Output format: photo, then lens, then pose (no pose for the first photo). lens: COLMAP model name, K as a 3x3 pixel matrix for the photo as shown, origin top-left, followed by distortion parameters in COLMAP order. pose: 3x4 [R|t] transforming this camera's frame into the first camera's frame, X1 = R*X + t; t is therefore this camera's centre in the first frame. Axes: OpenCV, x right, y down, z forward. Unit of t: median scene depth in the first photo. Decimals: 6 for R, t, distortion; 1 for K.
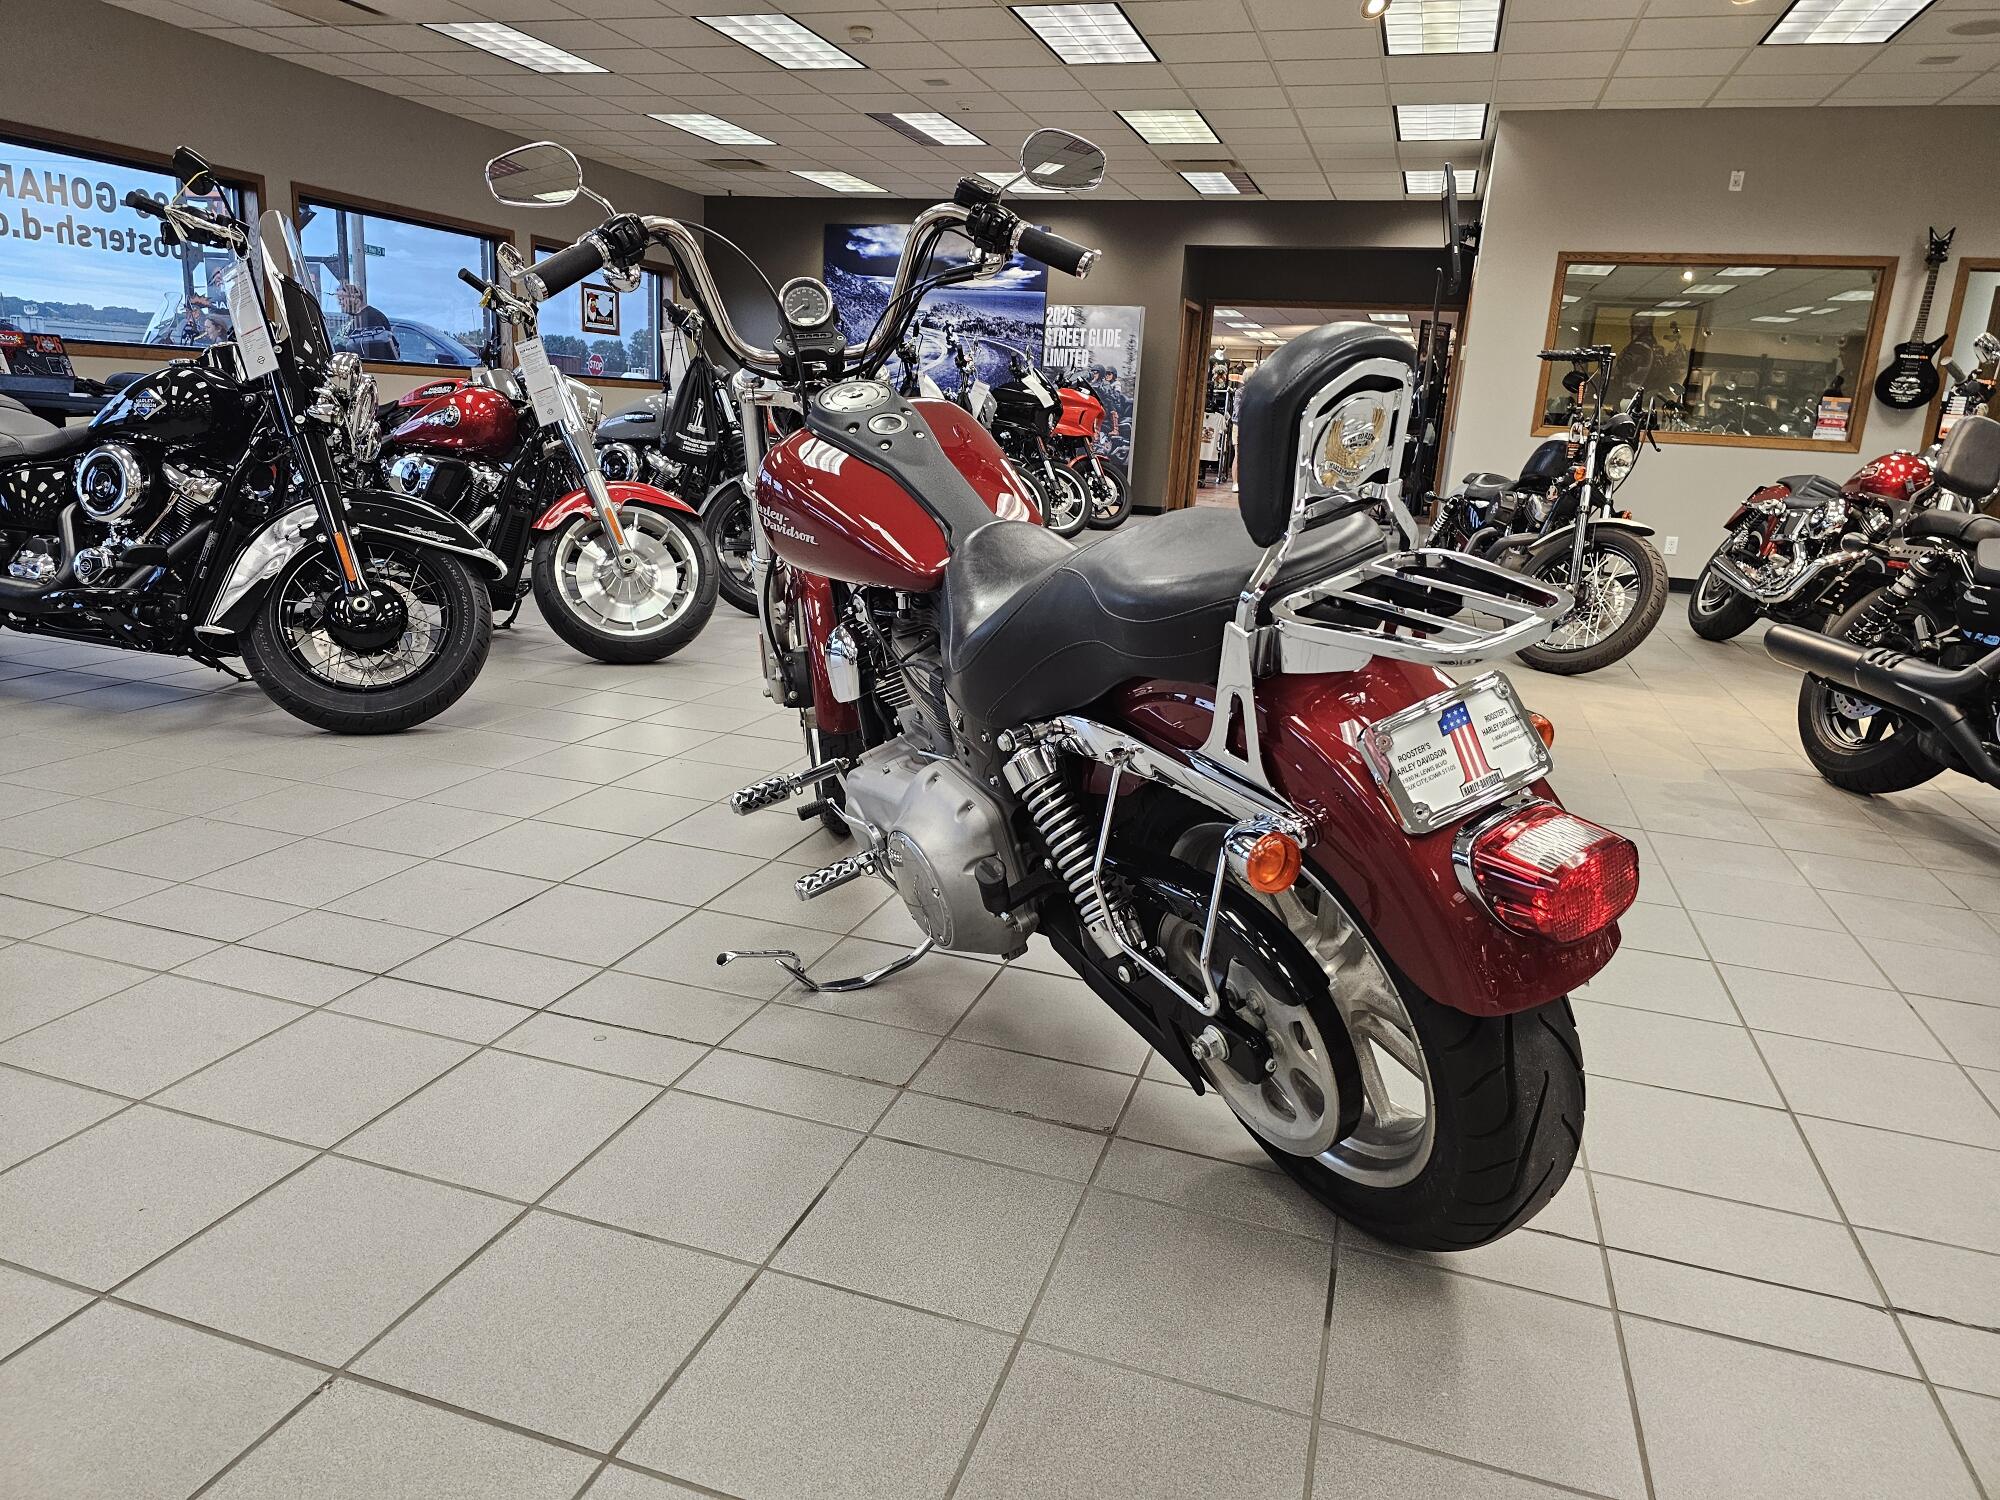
lens RADIAL K [[1341.4, 0, 974.6], [0, 1341.4, 737.3], [0, 0, 1]] dist [0.061242, -0.051198]
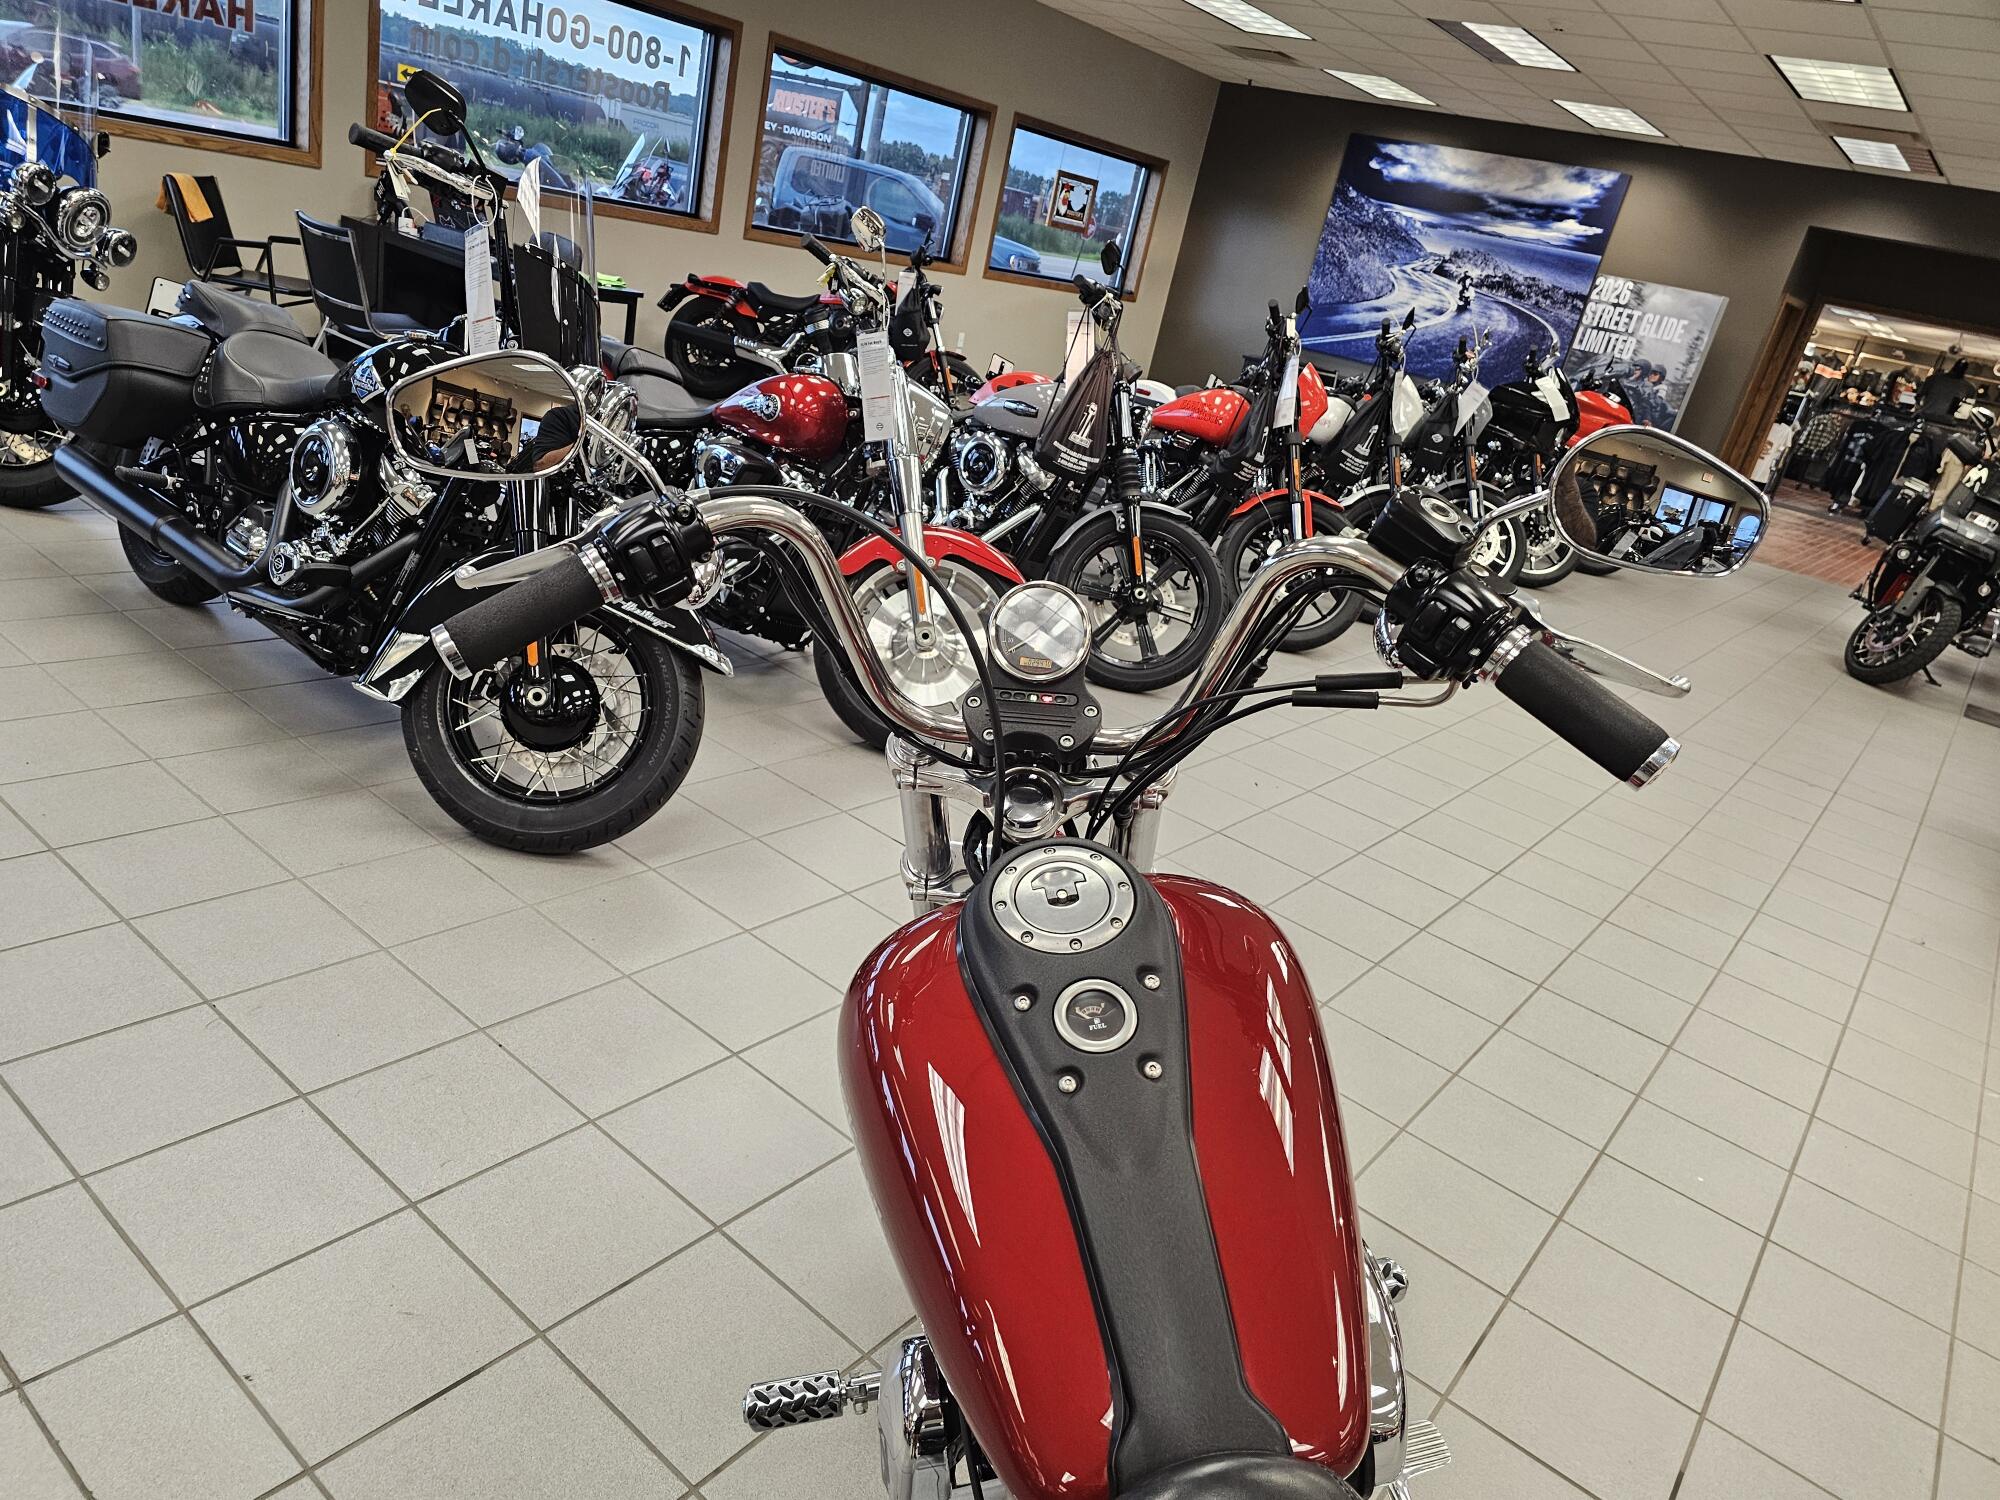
lens RADIAL K [[1352.2, 0, 971.8], [0, 1352.2, 773.4], [0, 0, 1]] dist [0.048803, -0.039022]
pose [[0.928786, 0.259499, -0.264606, -0.000700], [-0.229444, 0.963296, 0.139340, -0.077185], [0.291053, -0.068705, 0.954237, 0.112837]]
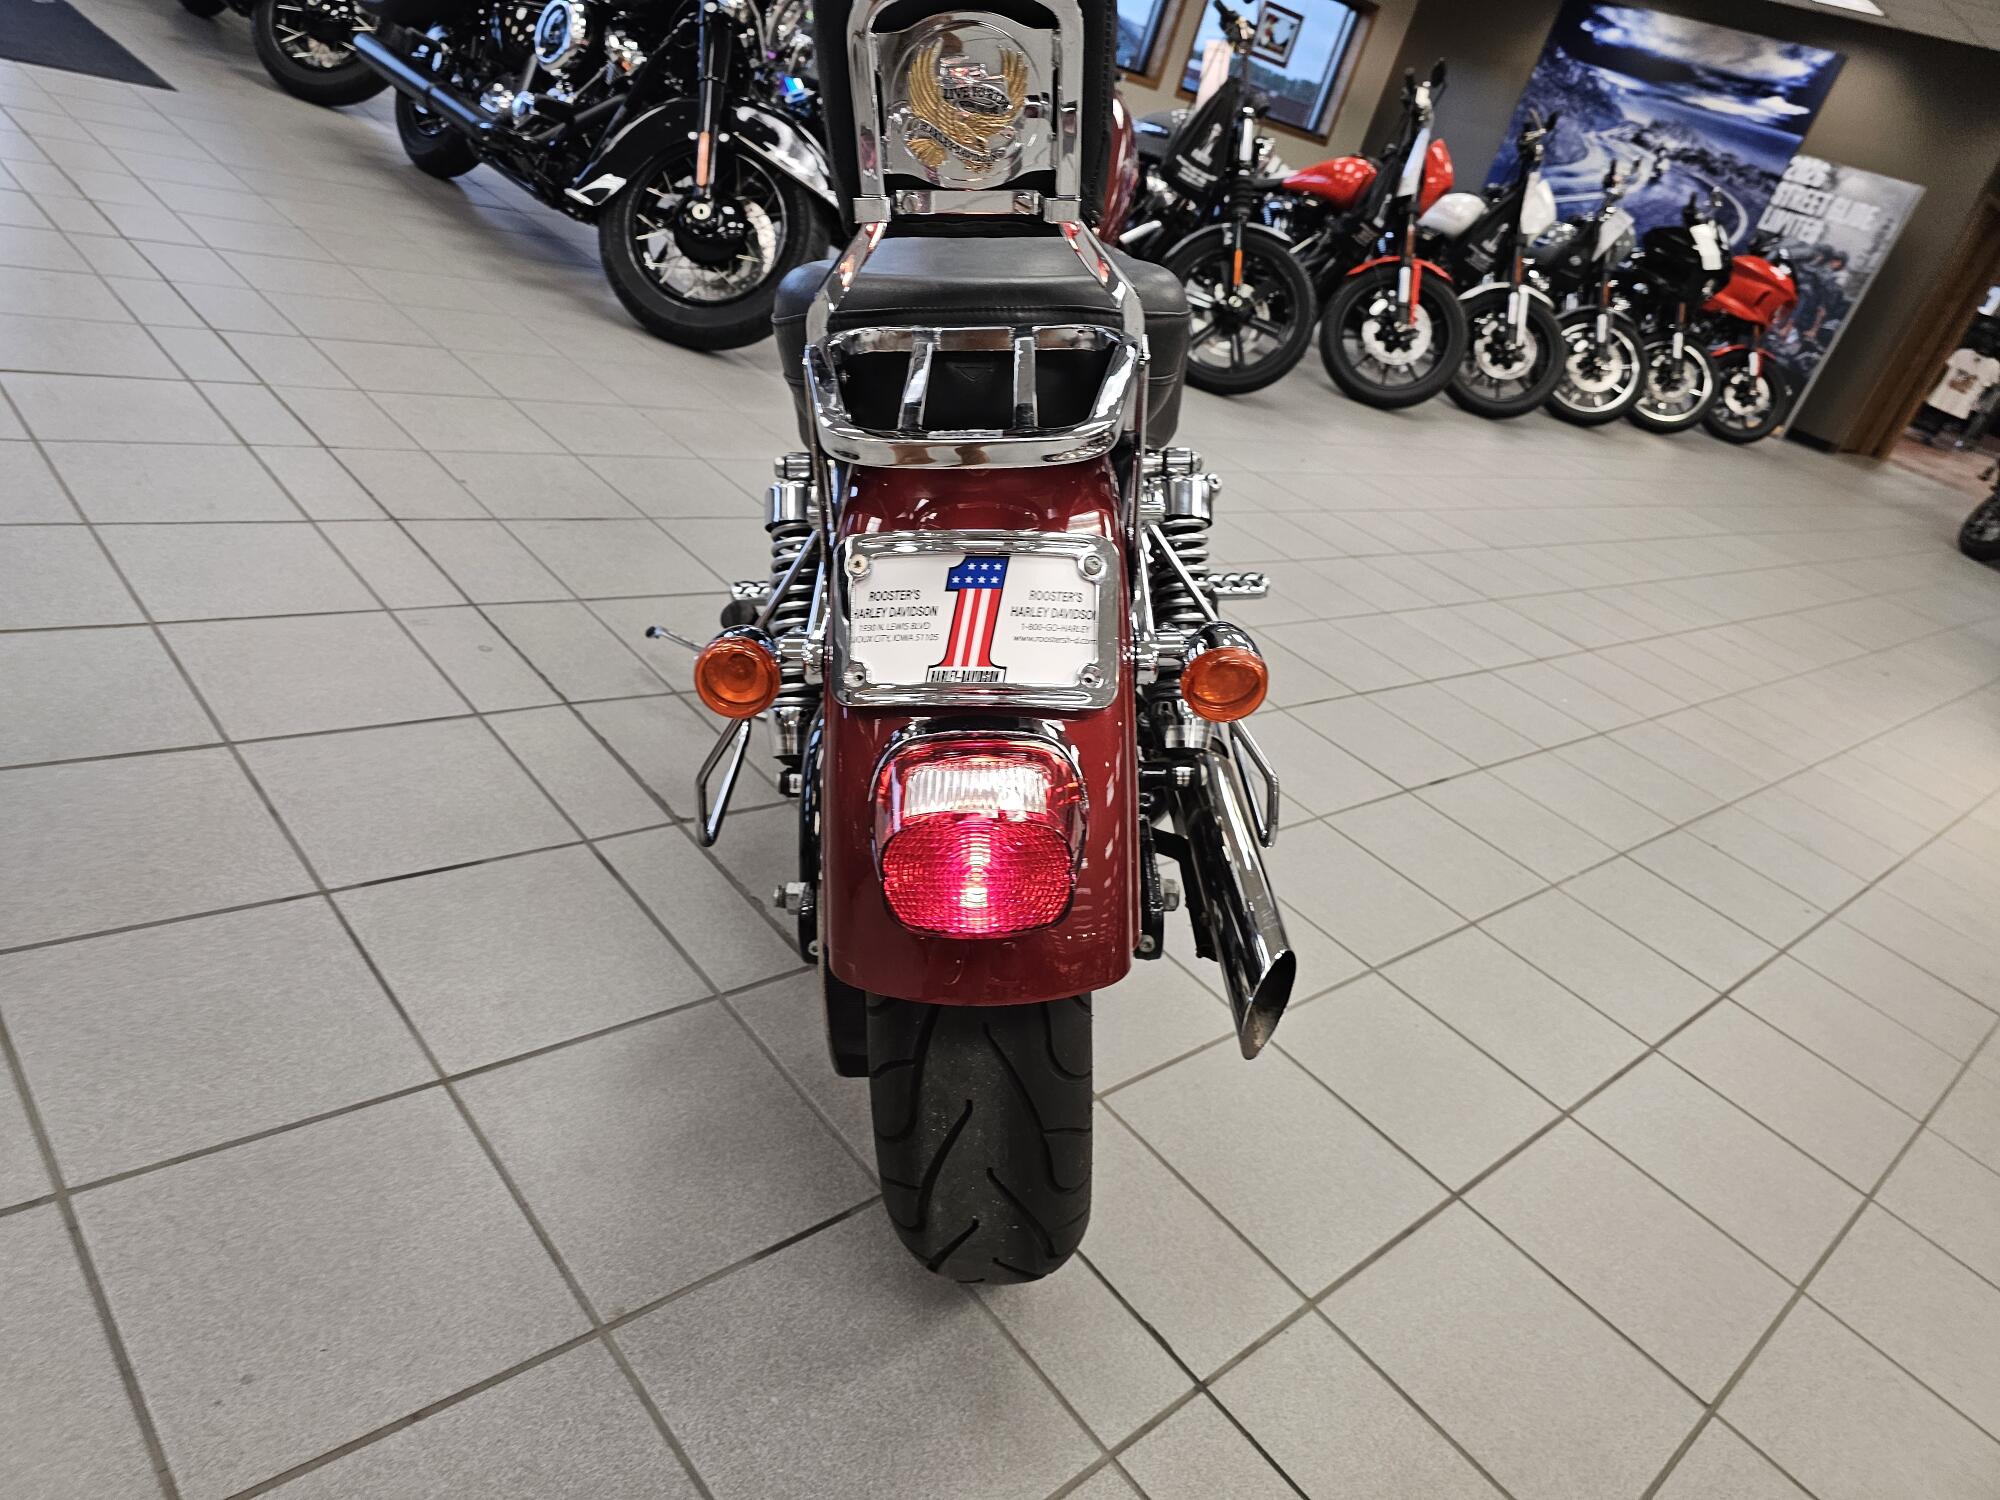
lens RADIAL K [[1361.0, 0, 973.8], [0, 1361.0, 741.9], [0, 0, 1]] dist [0.041375, -0.040106]
pose [[0.849061, 0.403241, -0.341311, 0.075401], [-0.347108, 0.912848, 0.214999, -0.009942], [0.398261, -0.064076, 0.915031, 0.047168]]
